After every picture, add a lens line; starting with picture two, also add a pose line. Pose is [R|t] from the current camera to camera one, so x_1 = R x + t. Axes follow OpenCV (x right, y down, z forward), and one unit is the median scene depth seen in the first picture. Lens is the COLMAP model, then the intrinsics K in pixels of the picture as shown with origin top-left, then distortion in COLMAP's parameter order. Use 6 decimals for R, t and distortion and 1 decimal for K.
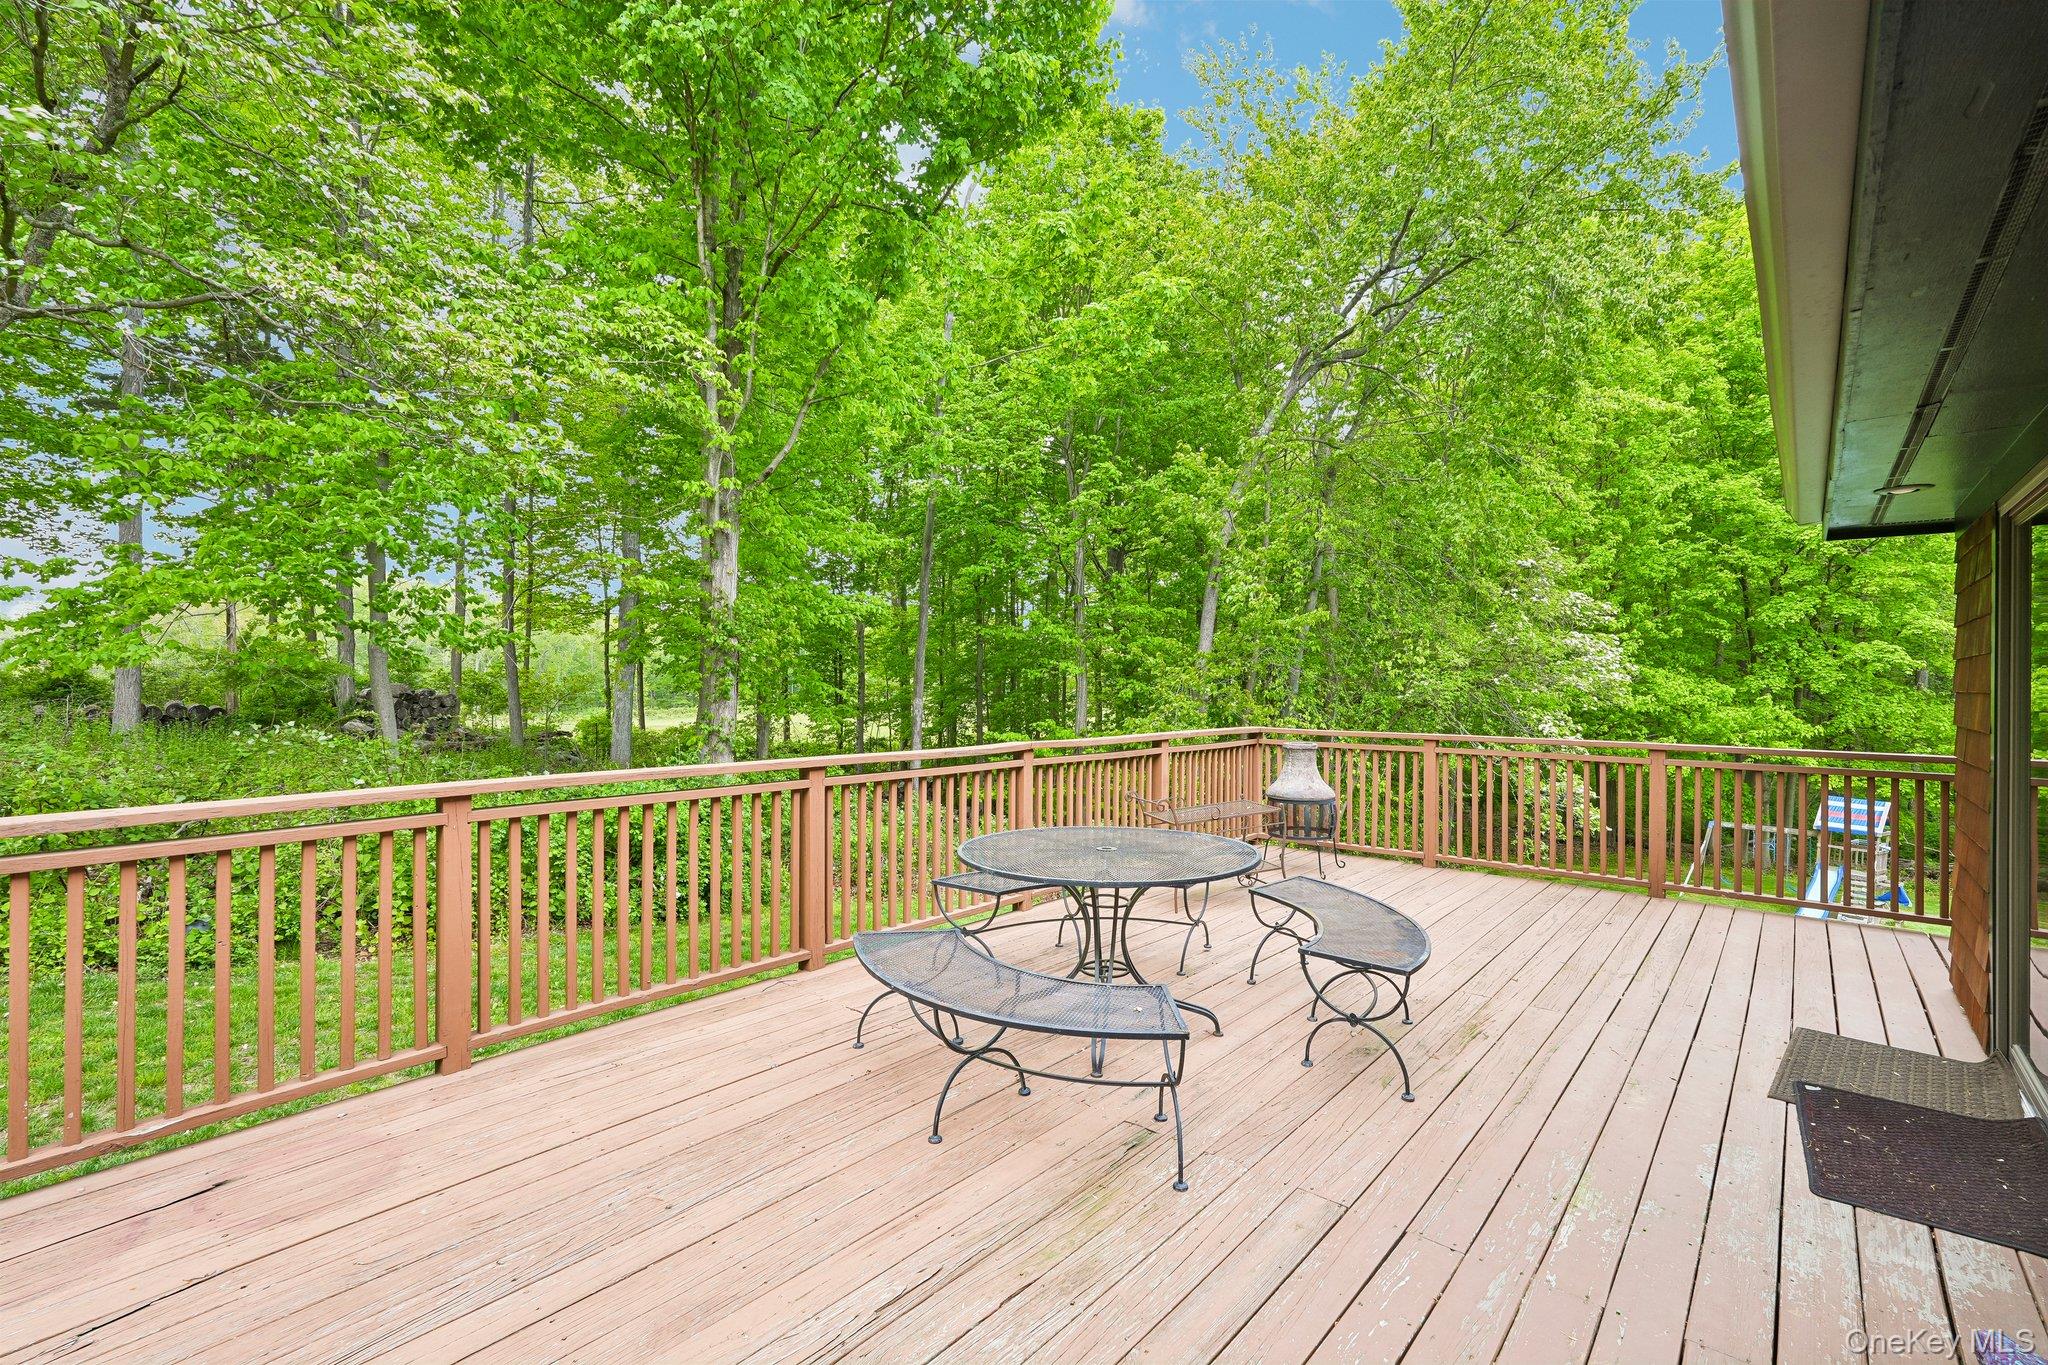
lens RADIAL K [[903.9, 0, 1022.0], [0, 903.9, 679.4], [0, 0, 1]] dist [-0.000086, 0.001546]
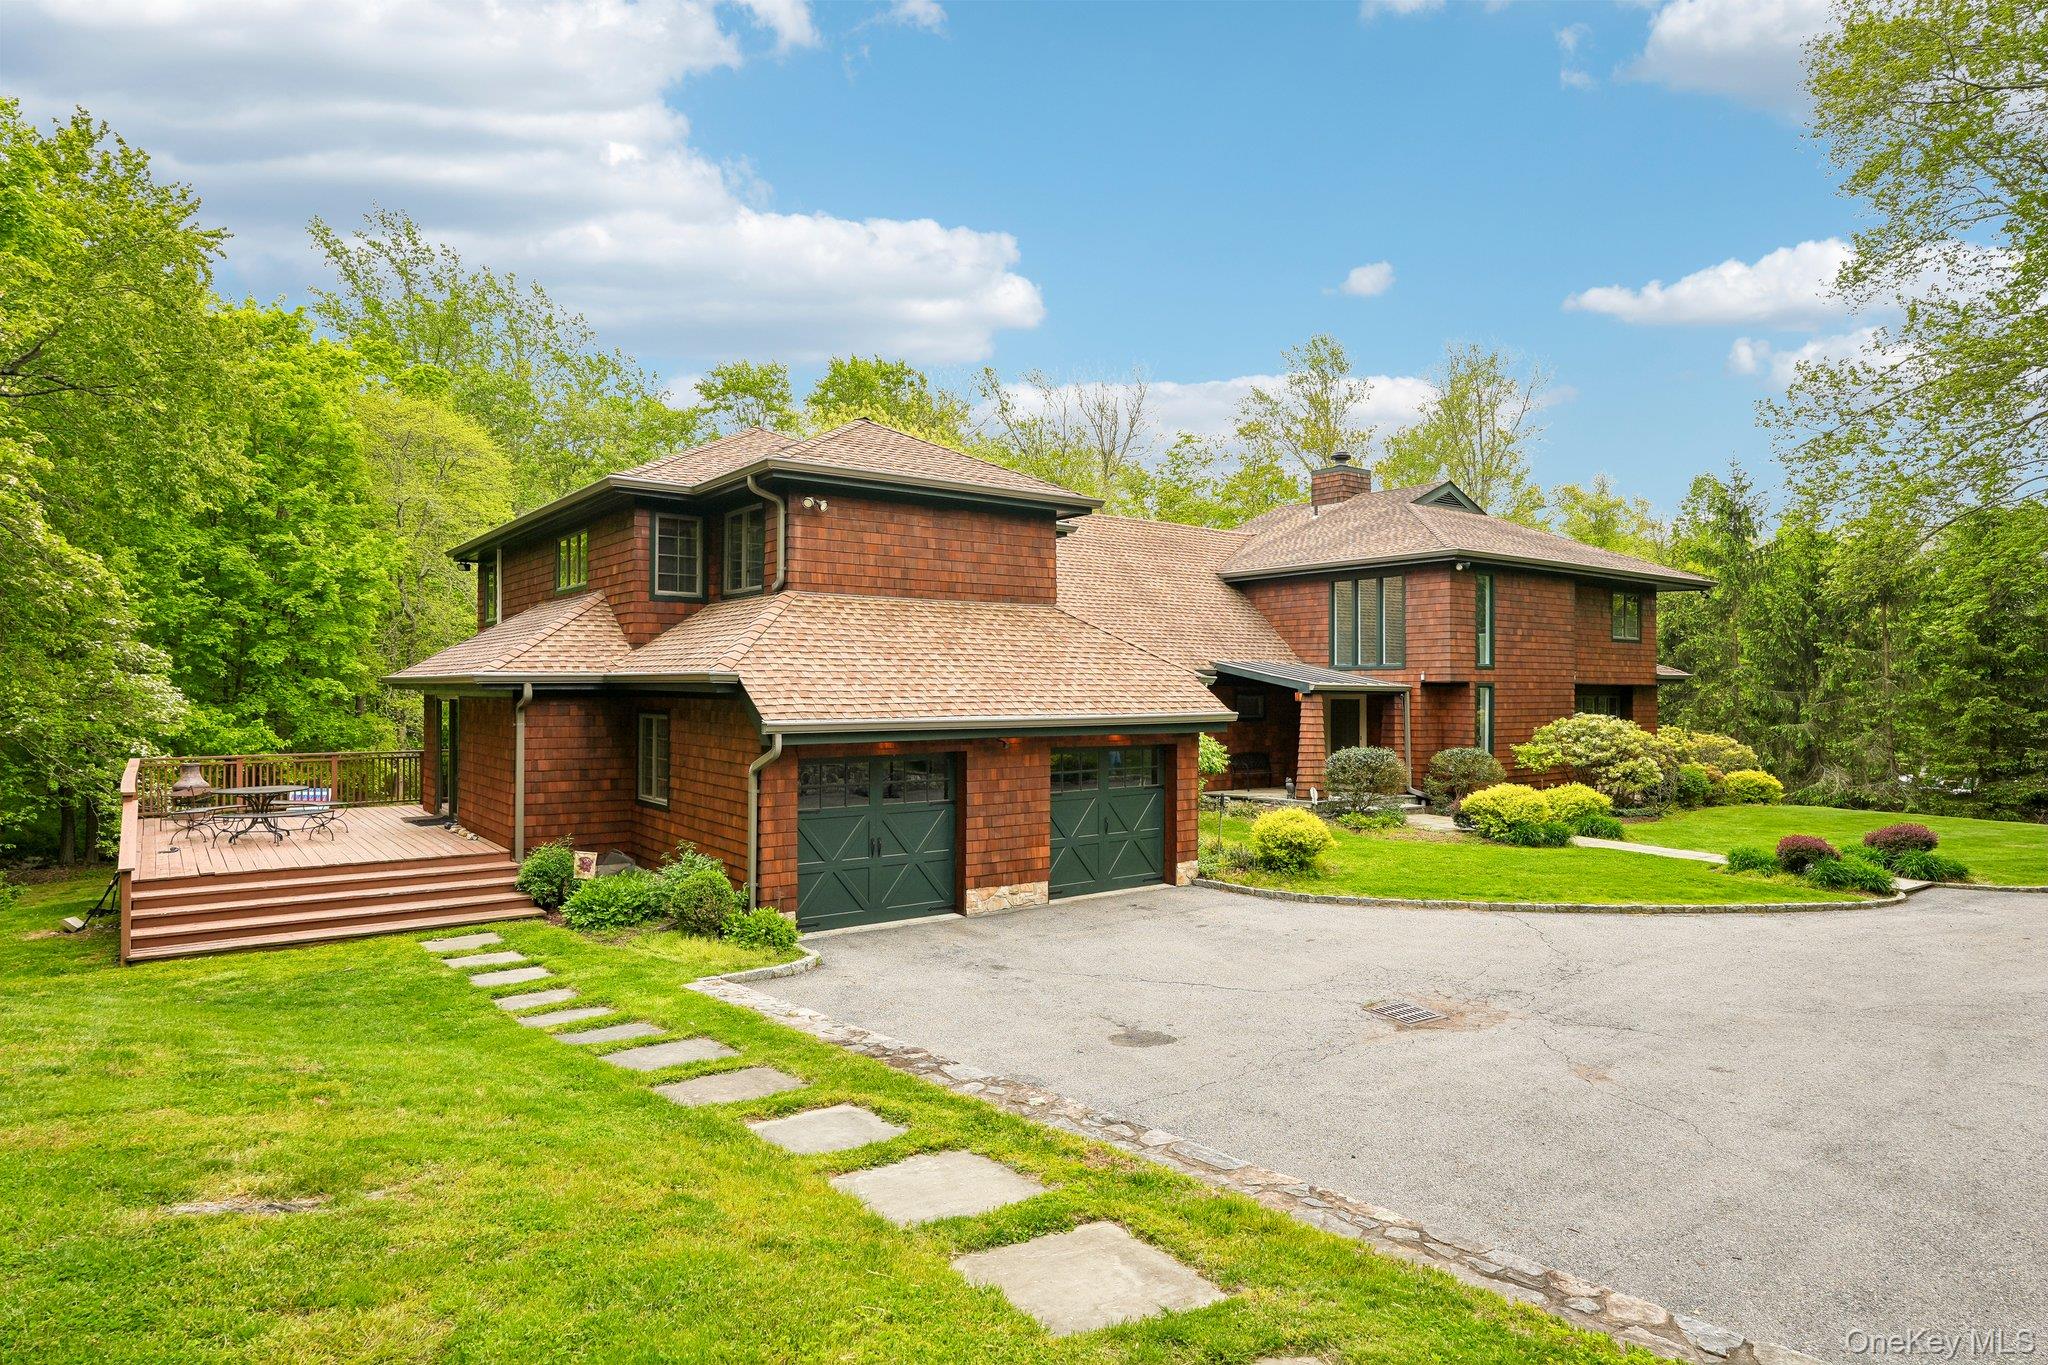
lens RADIAL K [[1185.7, 0, 1024.6], [0, 1185.7, 689.1], [0, 0, 1]] dist [0.002068, -0.000594]
pose [[0.205180, -0.009750, 0.978676, -0.629861], [0.000802, 0.999952, 0.009793, -0.040560], [-0.978724, -0.001225, 0.205178, -0.437792]]
